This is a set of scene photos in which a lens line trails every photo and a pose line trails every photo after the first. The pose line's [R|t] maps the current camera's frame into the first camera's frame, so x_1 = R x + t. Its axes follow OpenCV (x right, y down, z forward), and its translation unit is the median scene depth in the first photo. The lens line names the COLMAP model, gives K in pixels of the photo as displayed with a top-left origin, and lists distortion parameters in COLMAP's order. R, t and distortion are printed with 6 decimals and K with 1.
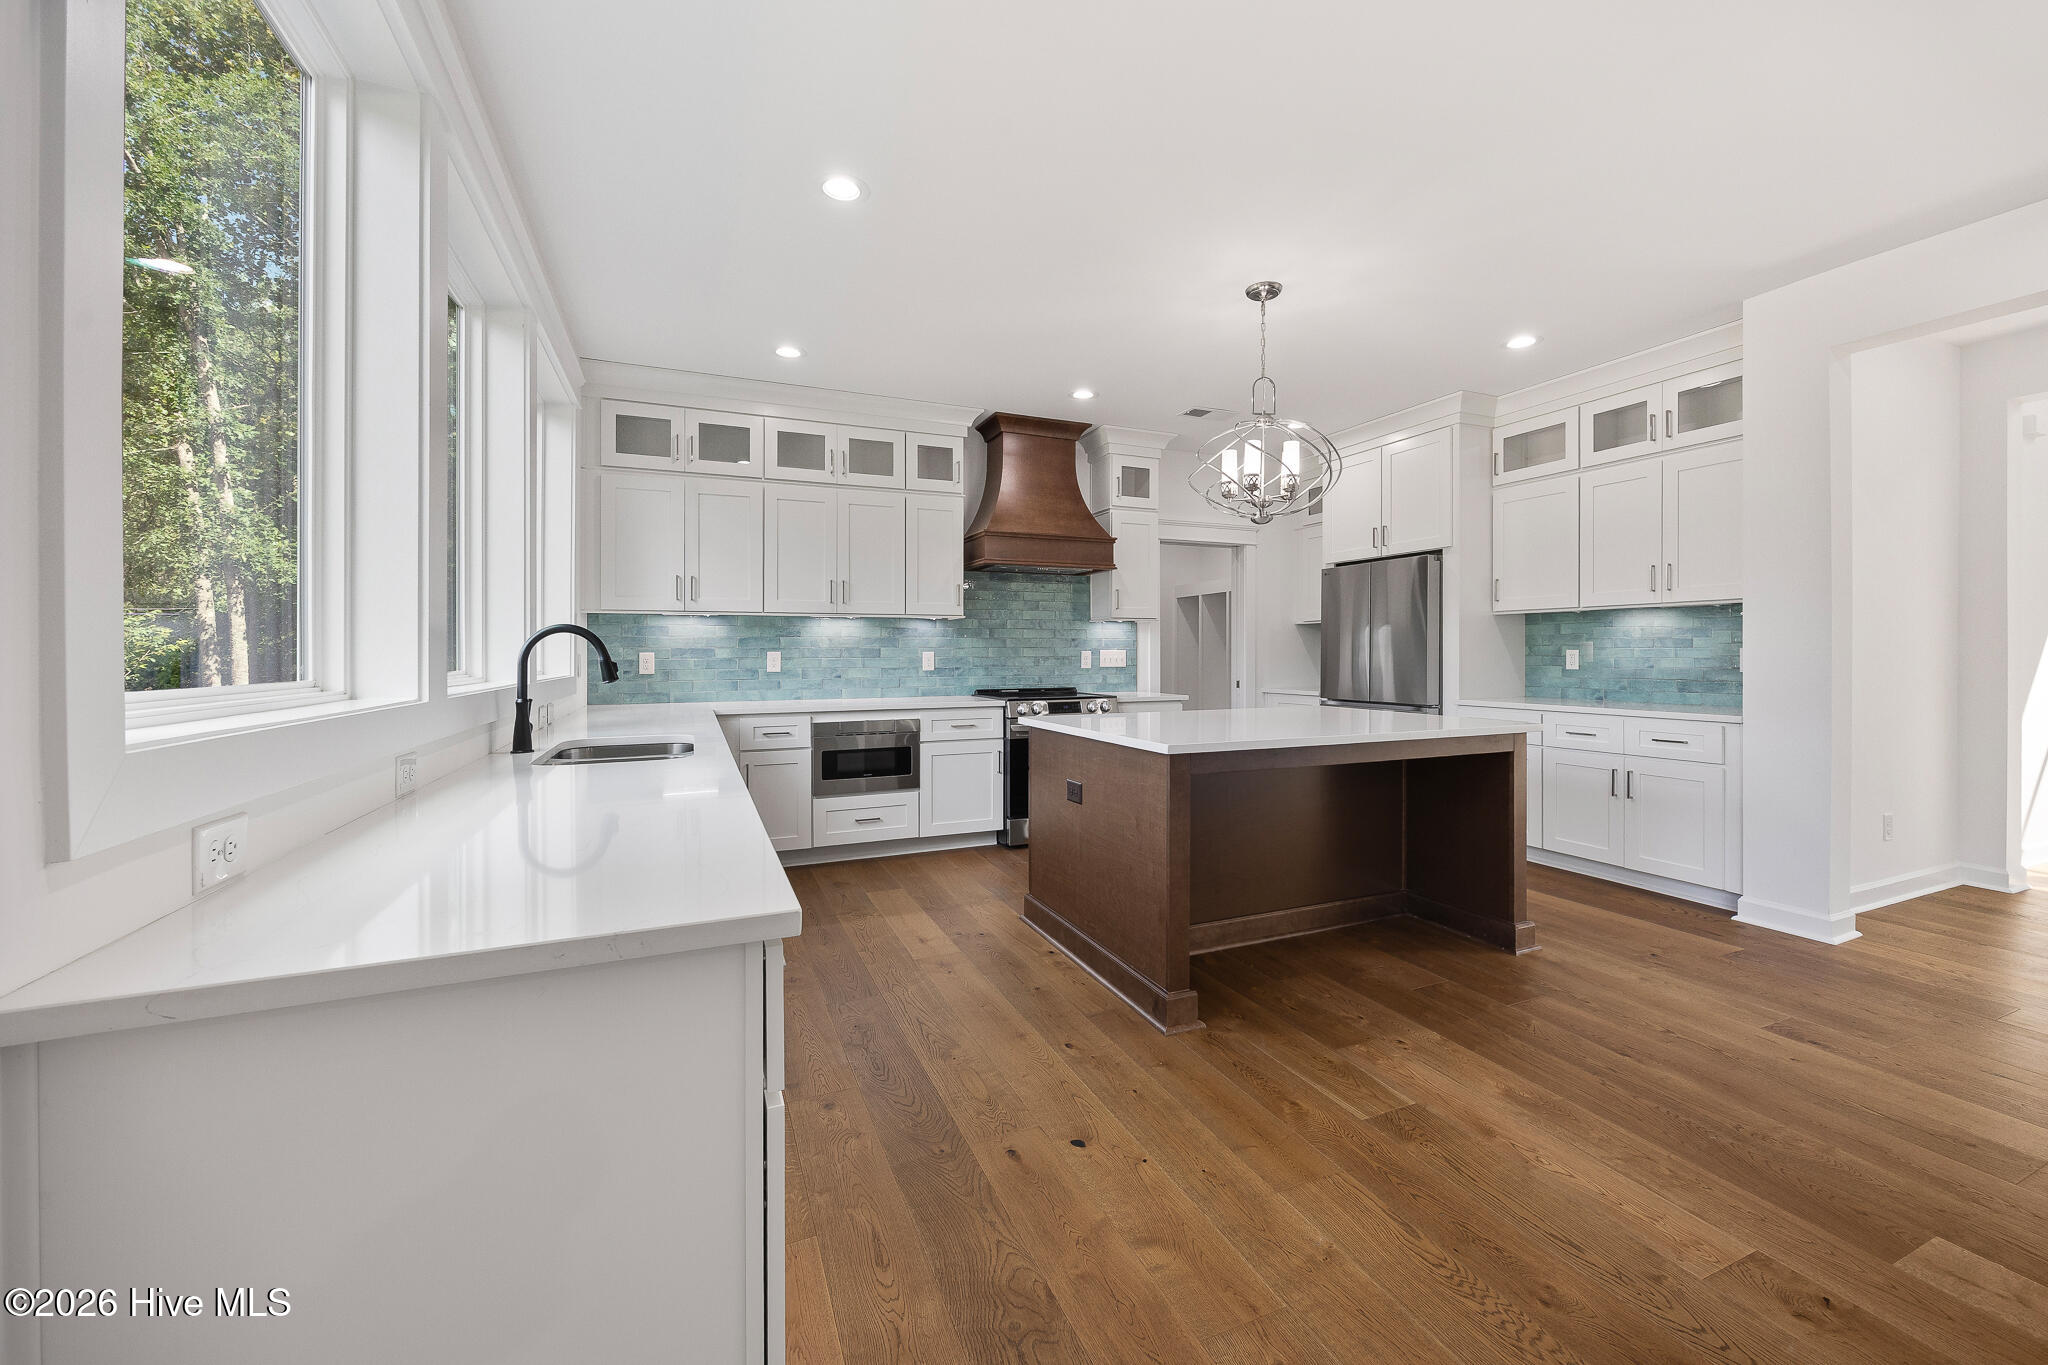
lens RADIAL K [[812.6, 0, 1030.5], [0, 812.6, 659.3], [0, 0, 1]] dist [-0.001332, 0.000037]
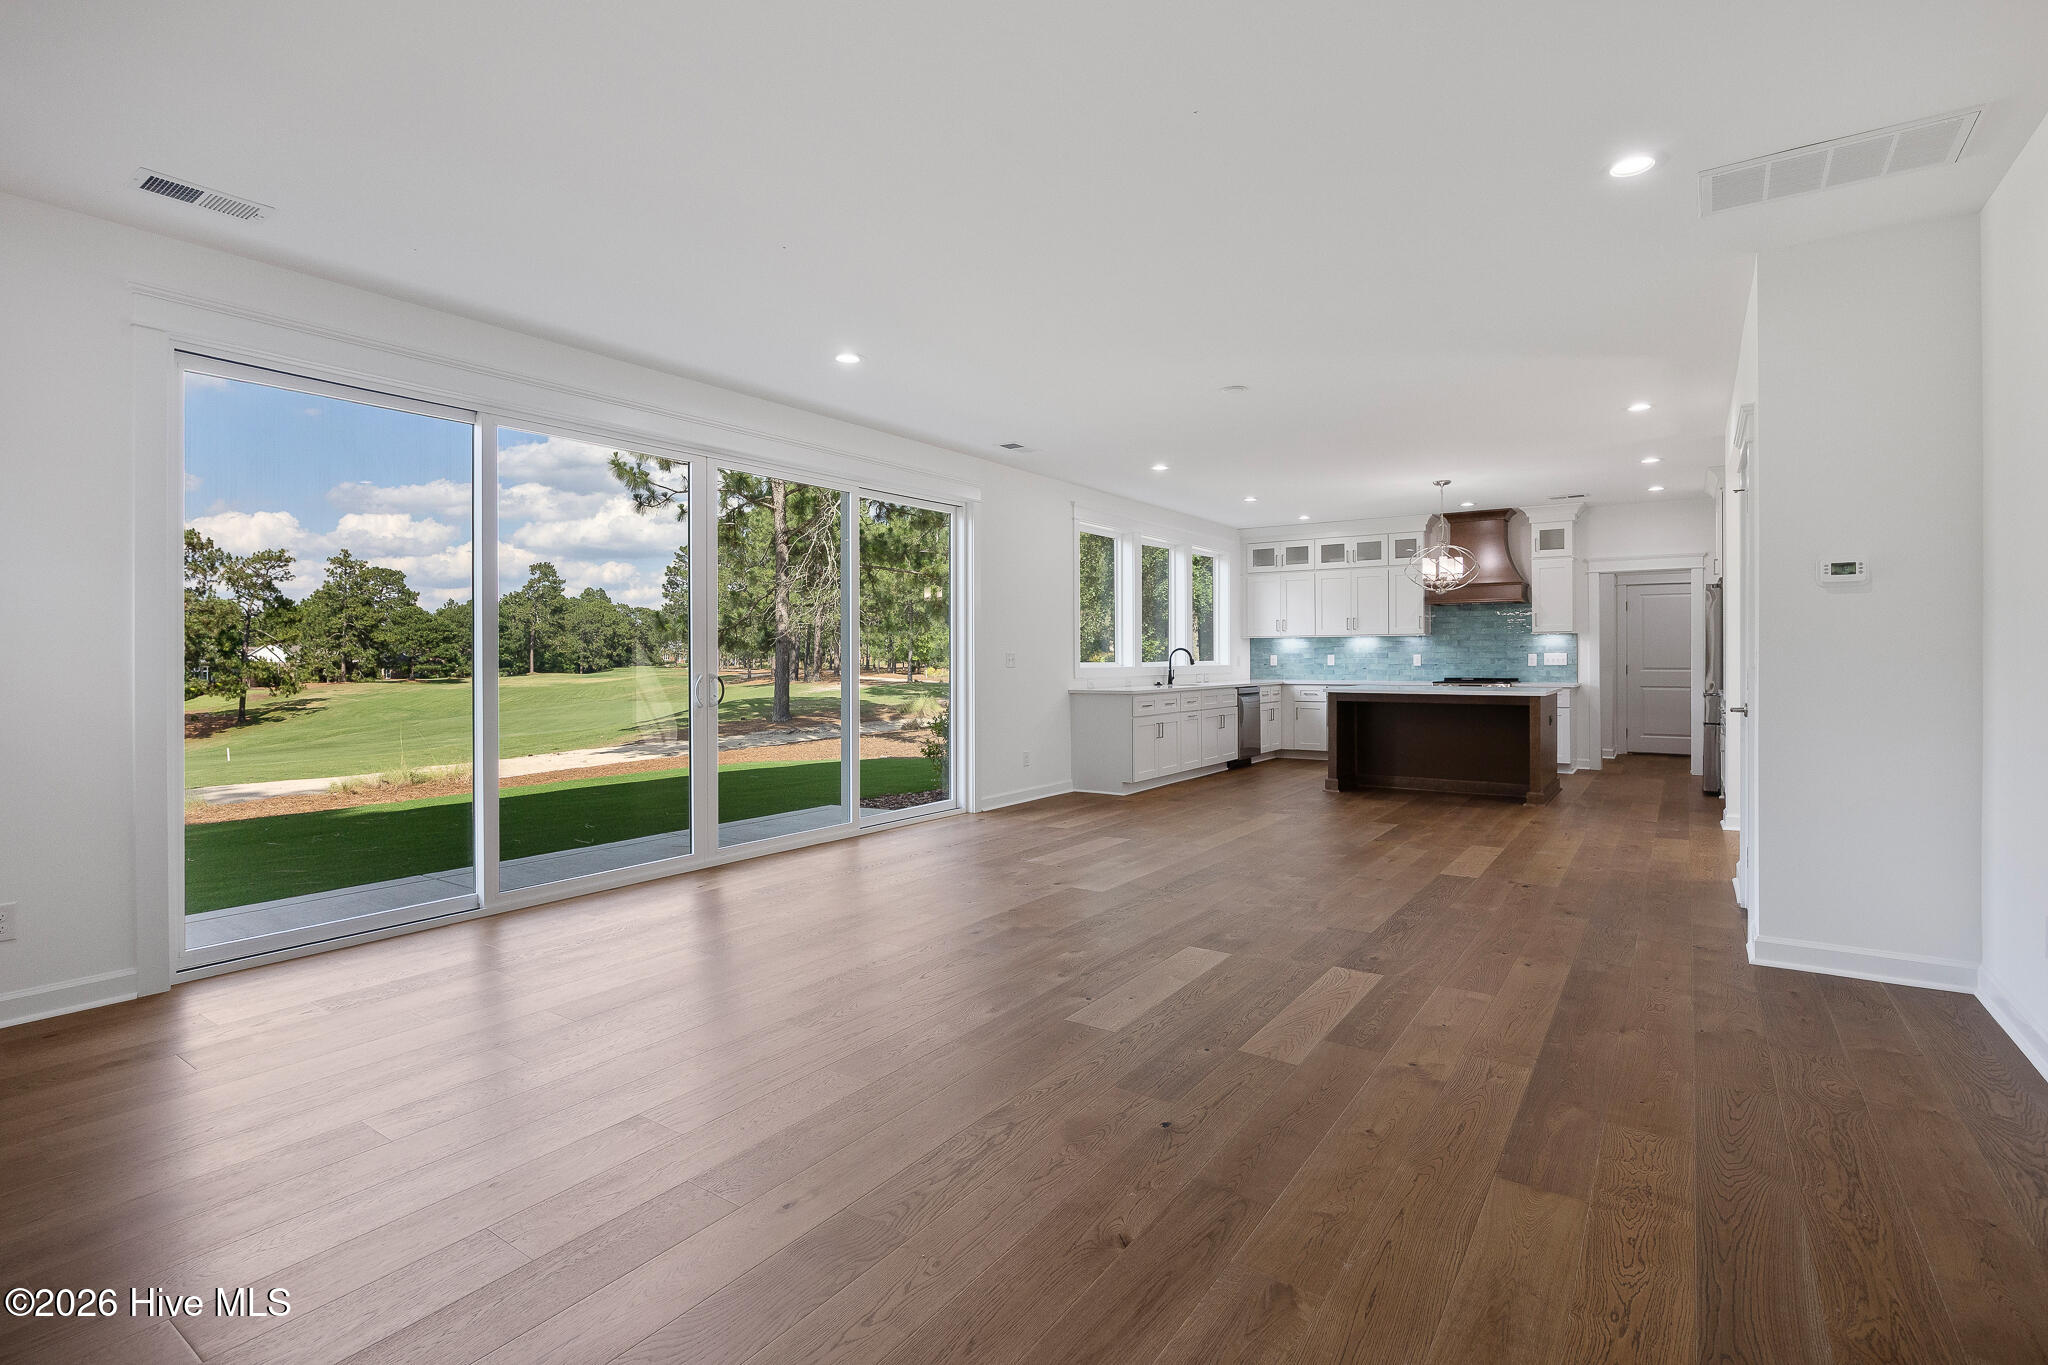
lens RADIAL K [[967.5, 0, 1030.7], [0, 967.5, 666.1], [0, 0, 1]] dist [-0.005062, -0.000221]
pose [[0.528931, 0.008788, -0.848619, 1.282266], [-0.004833, 0.999961, 0.007343, 0.003868], [0.848651, 0.000218, 0.528953, -0.838368]]
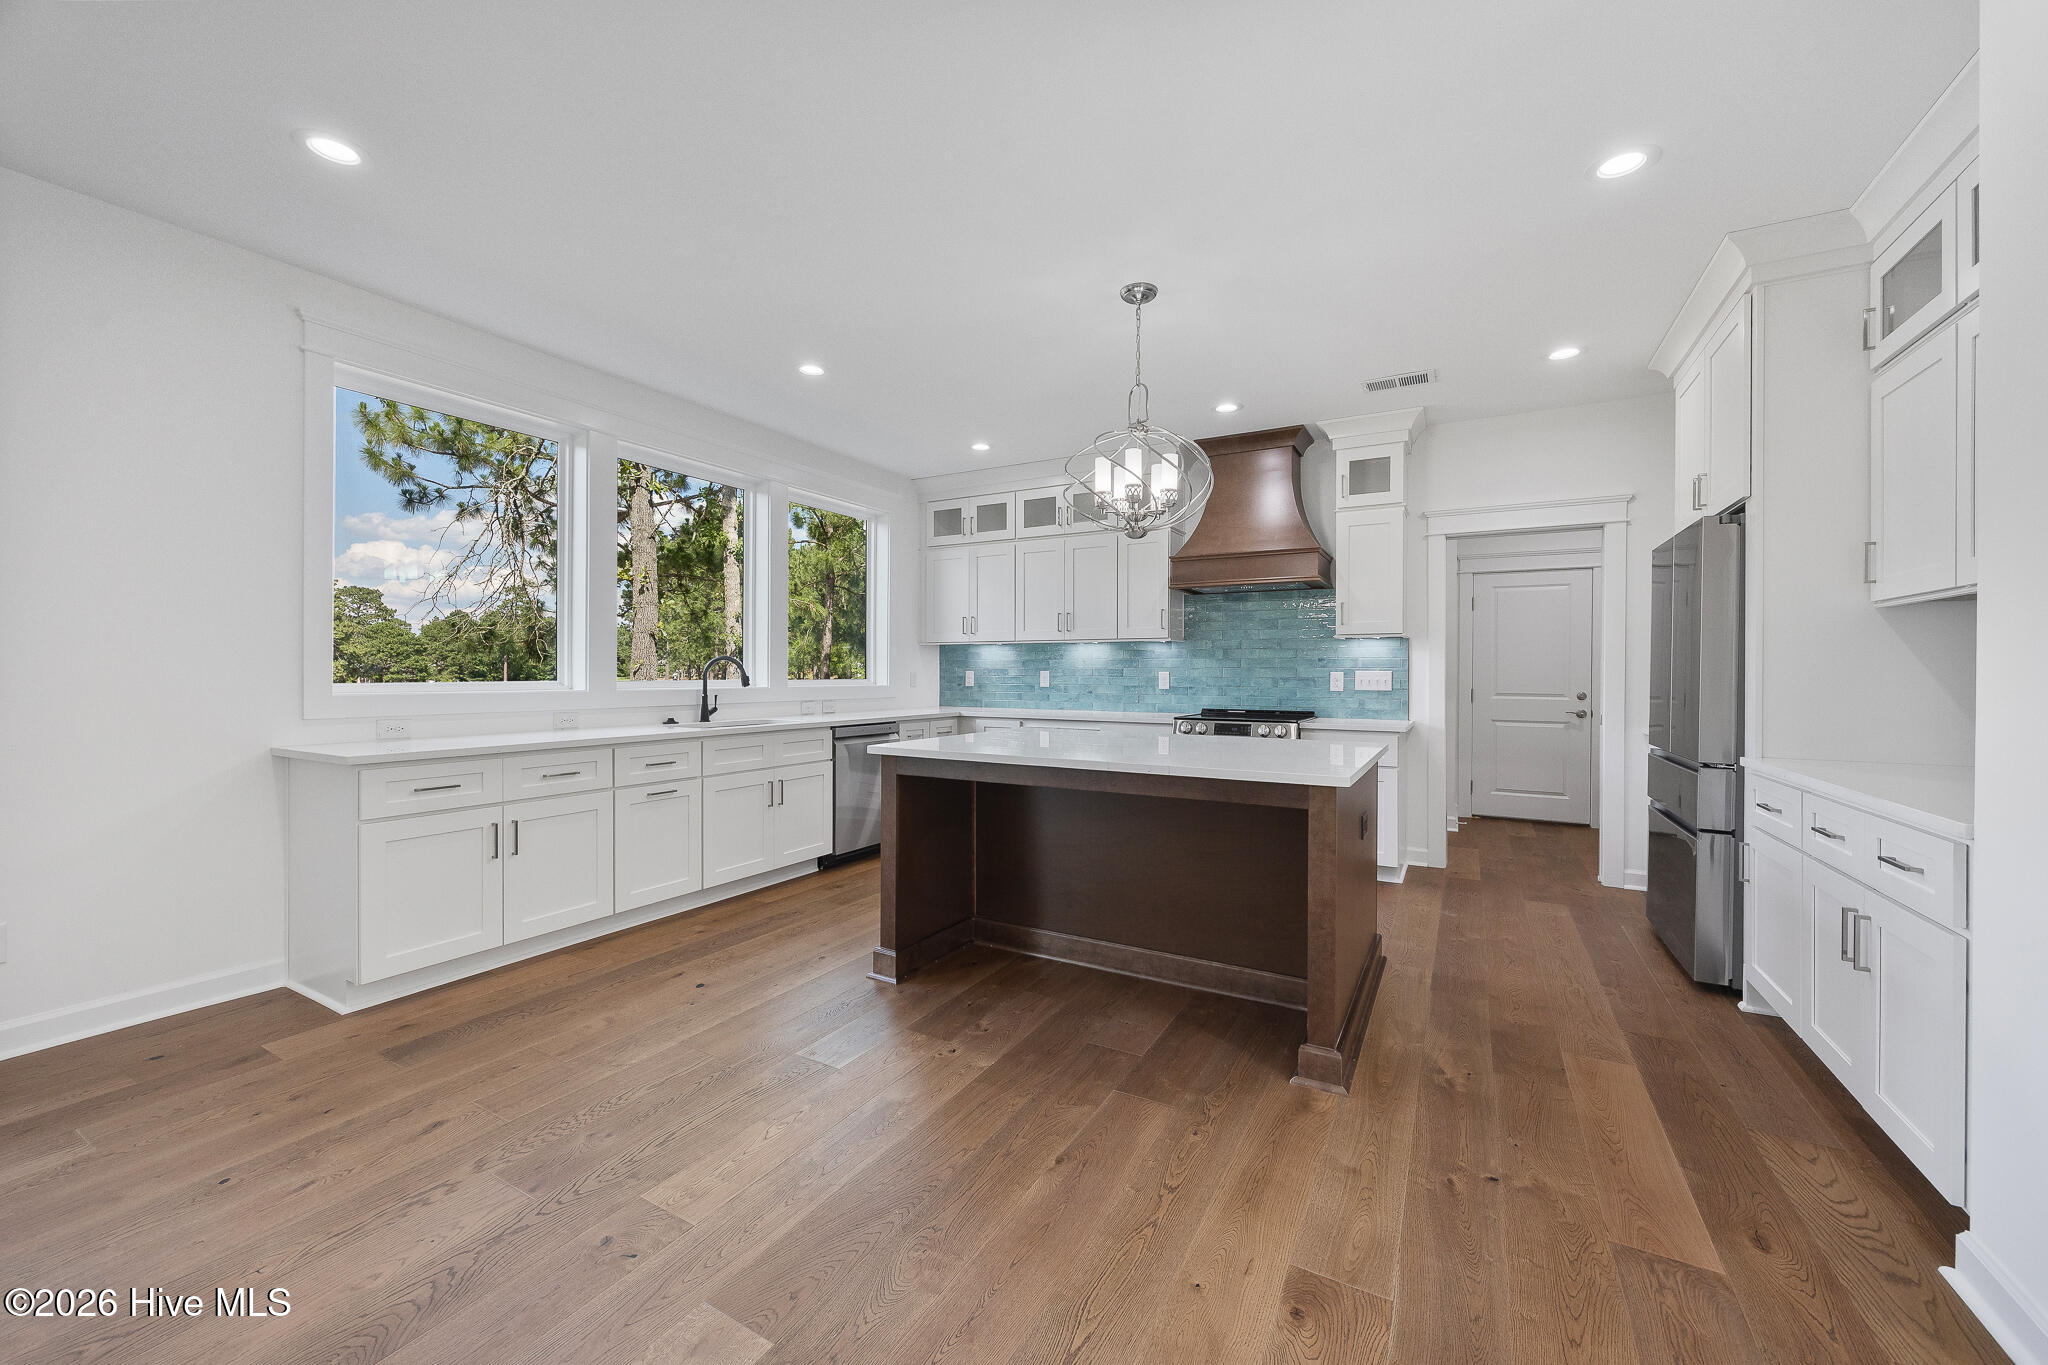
lens RADIAL K [[785.9, 0, 1024.0], [0, 785.9, 682.5], [0, 0, 1]] dist [0.000001, 0.000037]
pose [[0.596568, 0.015864, -0.802406, 0.665939], [-0.011992, 0.999869, 0.010852, -0.004479], [0.802473, 0.003148, 0.596680, 0.242692]]
